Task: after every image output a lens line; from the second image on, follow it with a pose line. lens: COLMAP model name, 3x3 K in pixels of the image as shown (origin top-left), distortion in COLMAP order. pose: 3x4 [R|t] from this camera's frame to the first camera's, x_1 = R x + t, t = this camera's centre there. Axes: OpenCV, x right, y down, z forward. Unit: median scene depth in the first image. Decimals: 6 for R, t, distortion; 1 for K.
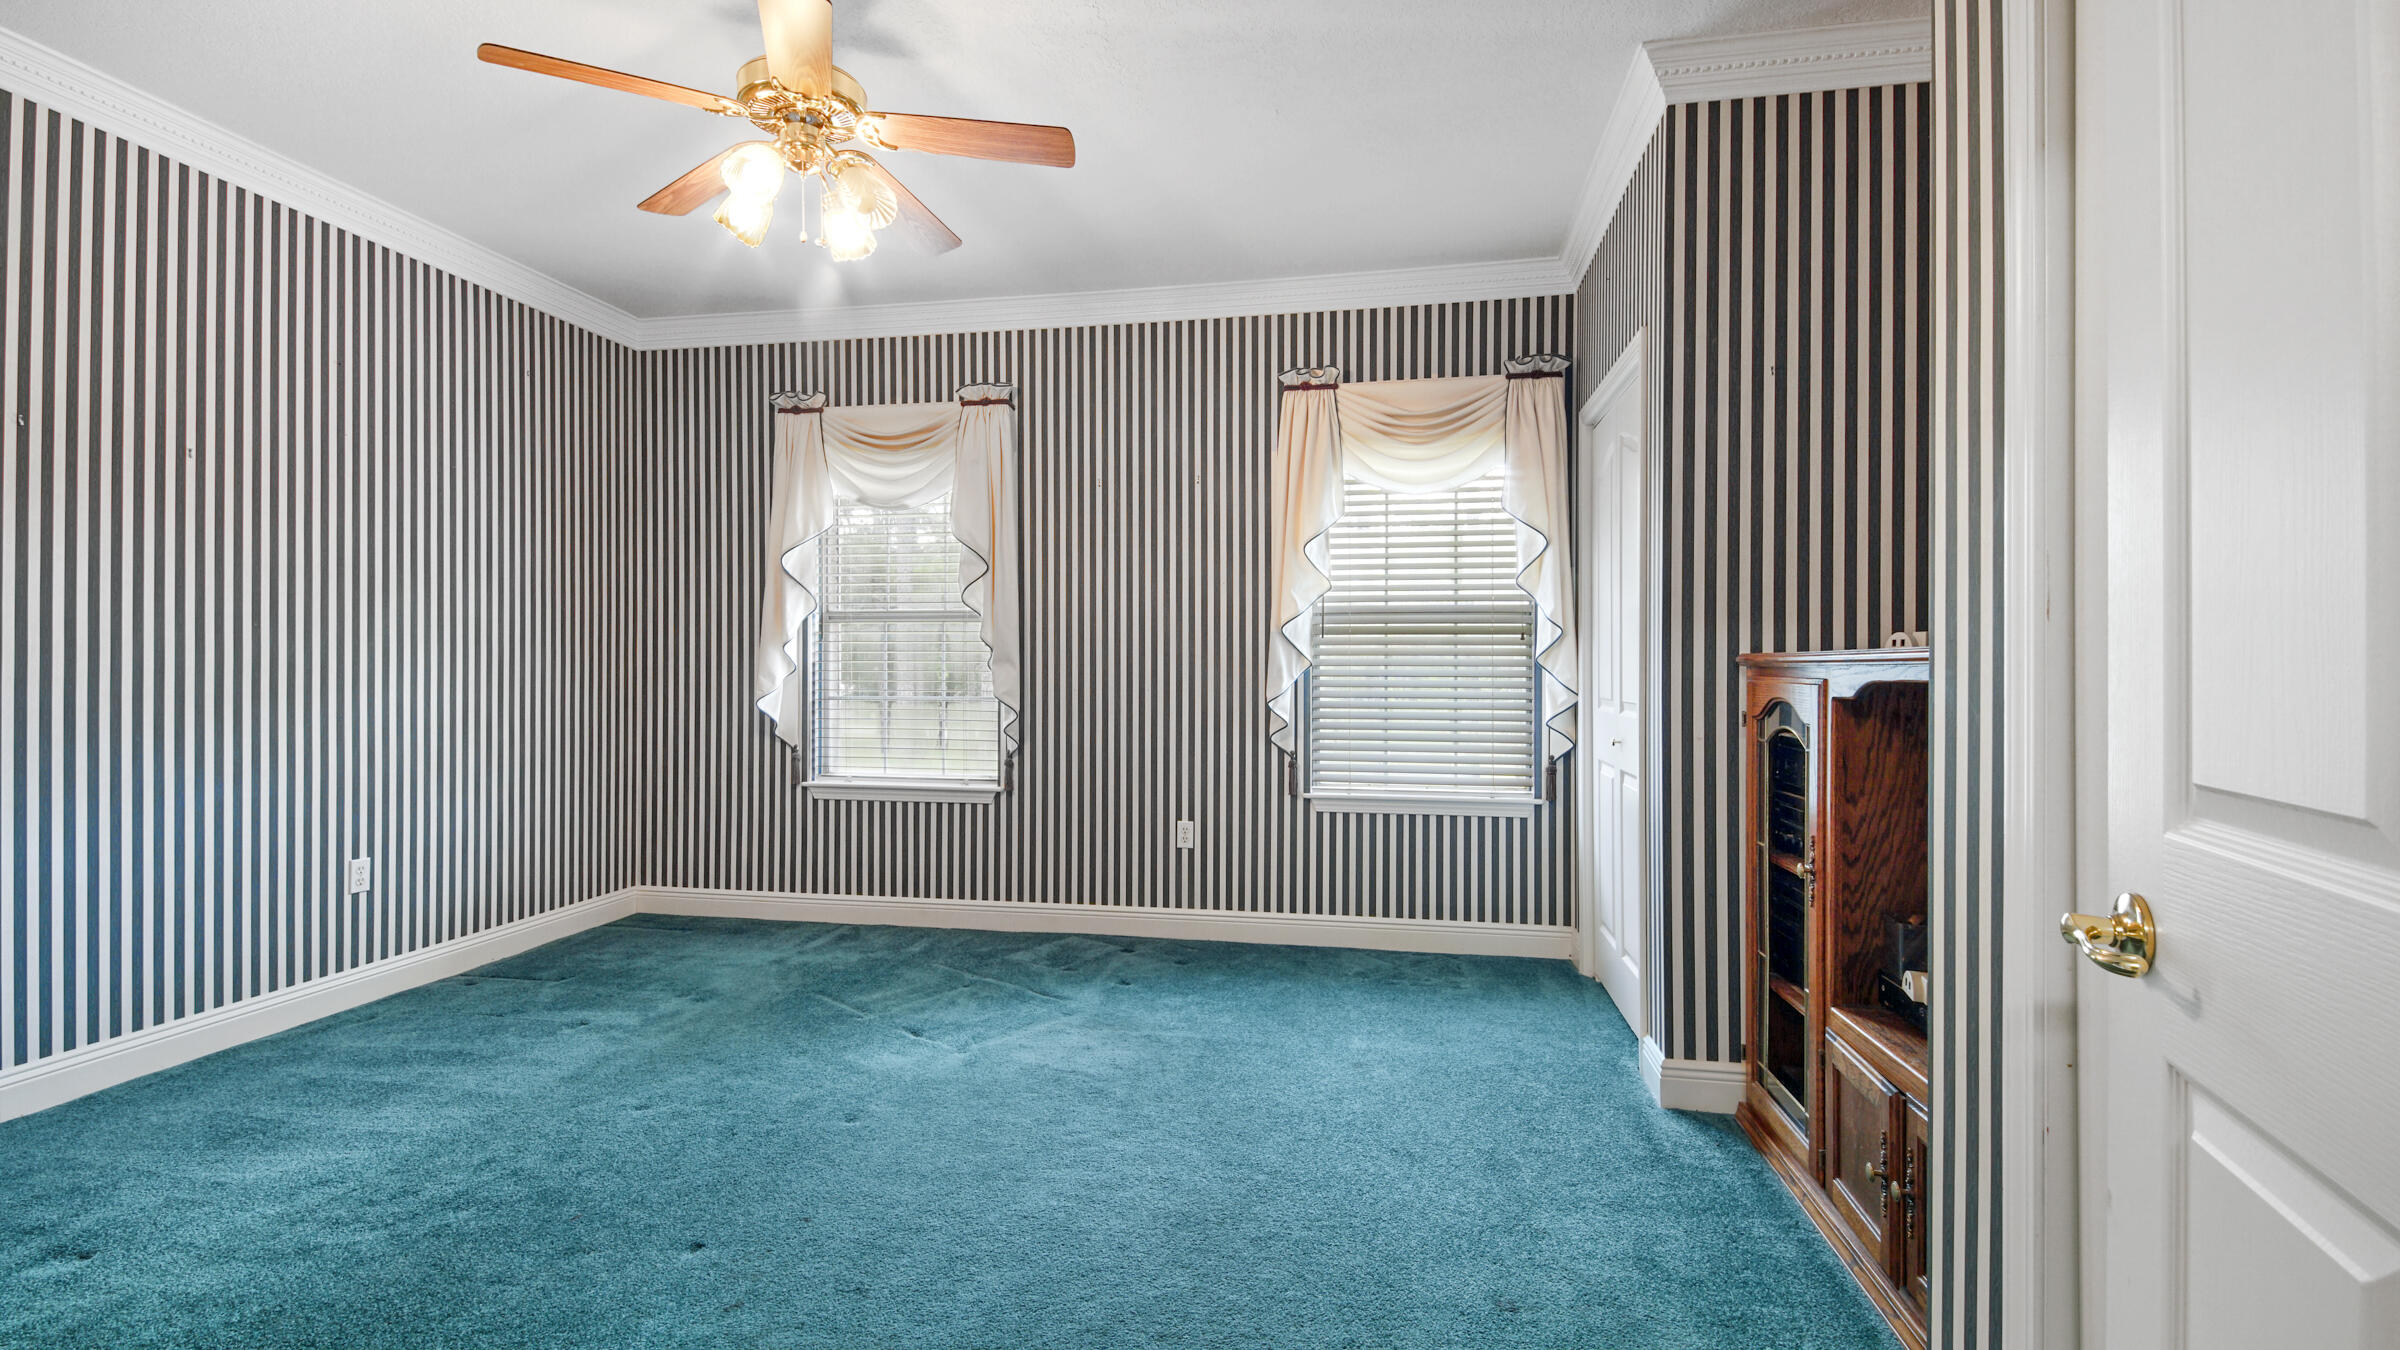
lens RADIAL K [[1057.4, 0, 1201.3], [0, 1057.4, 650.1], [0, 0, 1]] dist [0.003412, -0.005781]
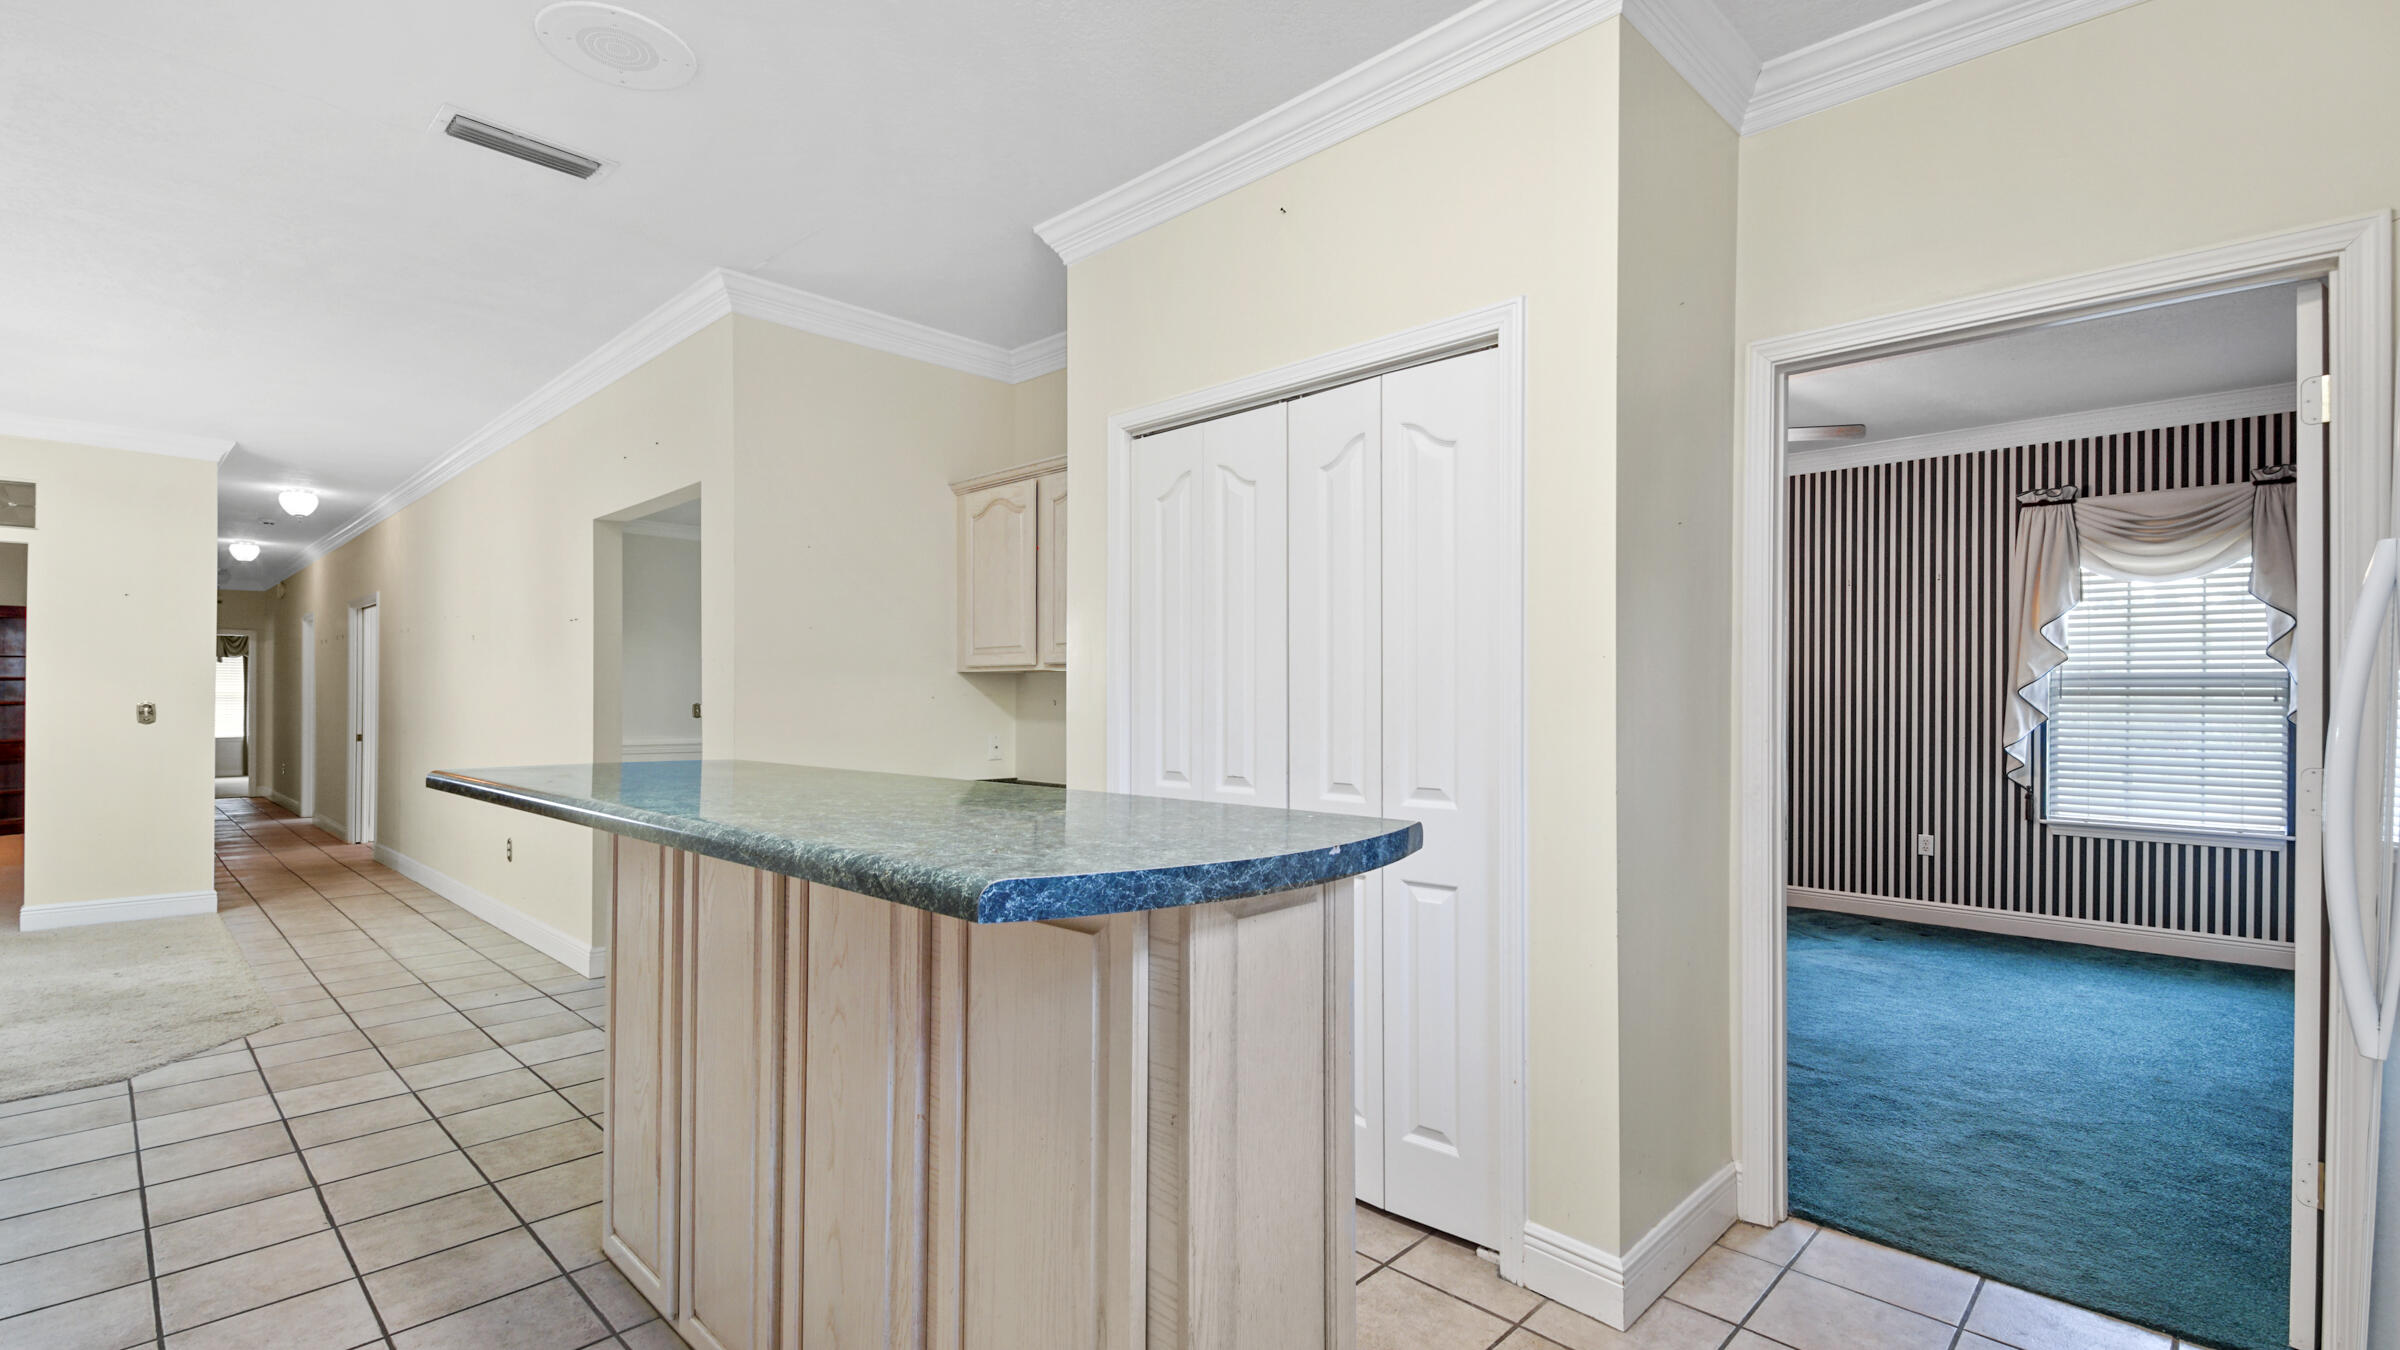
lens RADIAL K [[1057.4, 0, 1176.4], [0, 1057.4, 694.0], [0, 0, 1]] dist [0.003412, -0.005781]
pose [[0.825377, 0.006193, -0.564548, -0.044886], [-0.013164, 0.999879, -0.008278, 0.007780], [0.564428, 0.014264, 0.825359, -0.655548]]
